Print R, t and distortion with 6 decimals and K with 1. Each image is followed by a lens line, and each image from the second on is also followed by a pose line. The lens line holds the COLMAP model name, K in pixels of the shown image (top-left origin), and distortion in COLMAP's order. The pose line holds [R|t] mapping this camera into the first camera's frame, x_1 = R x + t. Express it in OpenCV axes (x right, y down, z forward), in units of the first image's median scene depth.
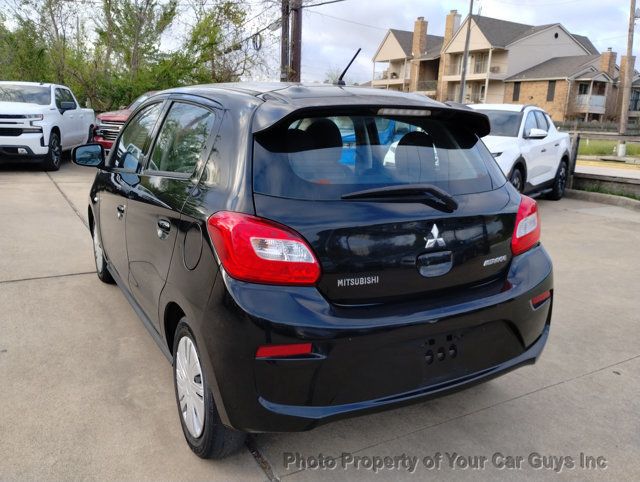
lens RADIAL K [[531.0, 0, 324.7], [0, 531.0, 241.8], [0, 0, 1]] dist [0.049088, -0.059534]
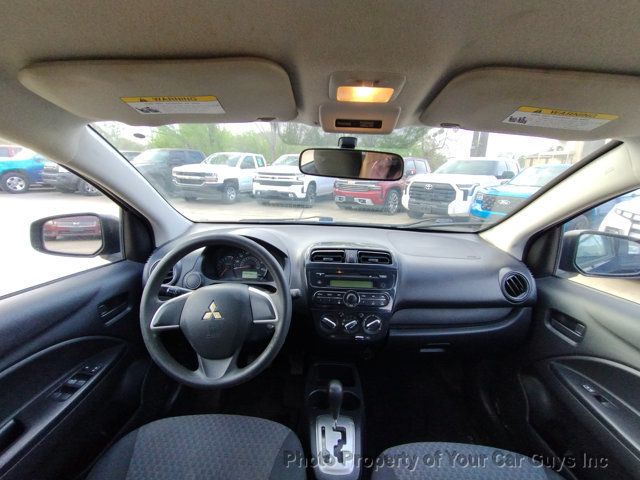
lens RADIAL K [[287.4, 0, 320.0], [0, 287.4, 240.0], [0, 0, 1]] dist [-0.016987, 0.000050]
pose [[0.857473, 0.115645, -0.501365, -0.033343], [-0.122506, 0.992279, 0.019361, -0.063915], [0.499733, 0.044819, 0.865019, 0.298111]]
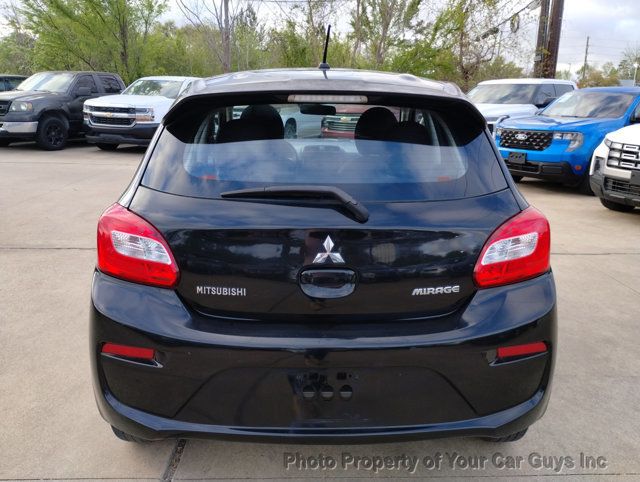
lens RADIAL K [[531.0, 0, 324.7], [0, 531.0, 241.8], [0, 0, 1]] dist [0.049088, -0.059534]
pose [[0.880655, 0.103557, -0.462302, 0.110841], [-0.094560, 0.994605, 0.042664, -0.011060], [0.464226, 0.006143, 0.885695, 0.051938]]
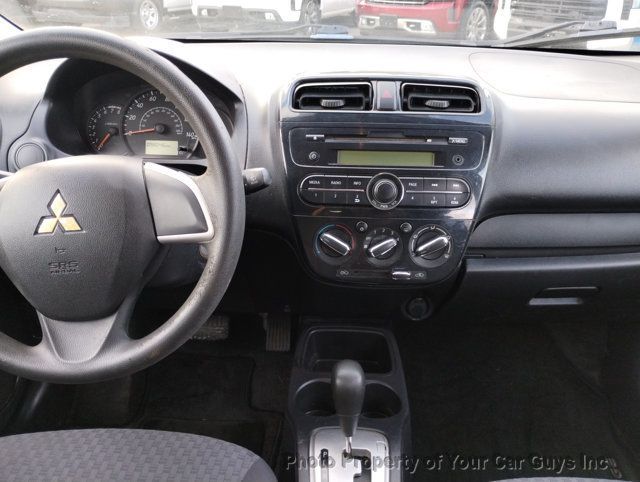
lens RADIAL K [[531.0, 0, 324.7], [0, 531.0, 241.8], [0, 0, 1]] dist [0.049088, -0.059534]
pose [[0.853502, 0.221038, -0.471886, -0.037529], [-0.108642, 0.961158, 0.253718, -0.057705], [0.509638, -0.165282, 0.844364, 0.310656]]
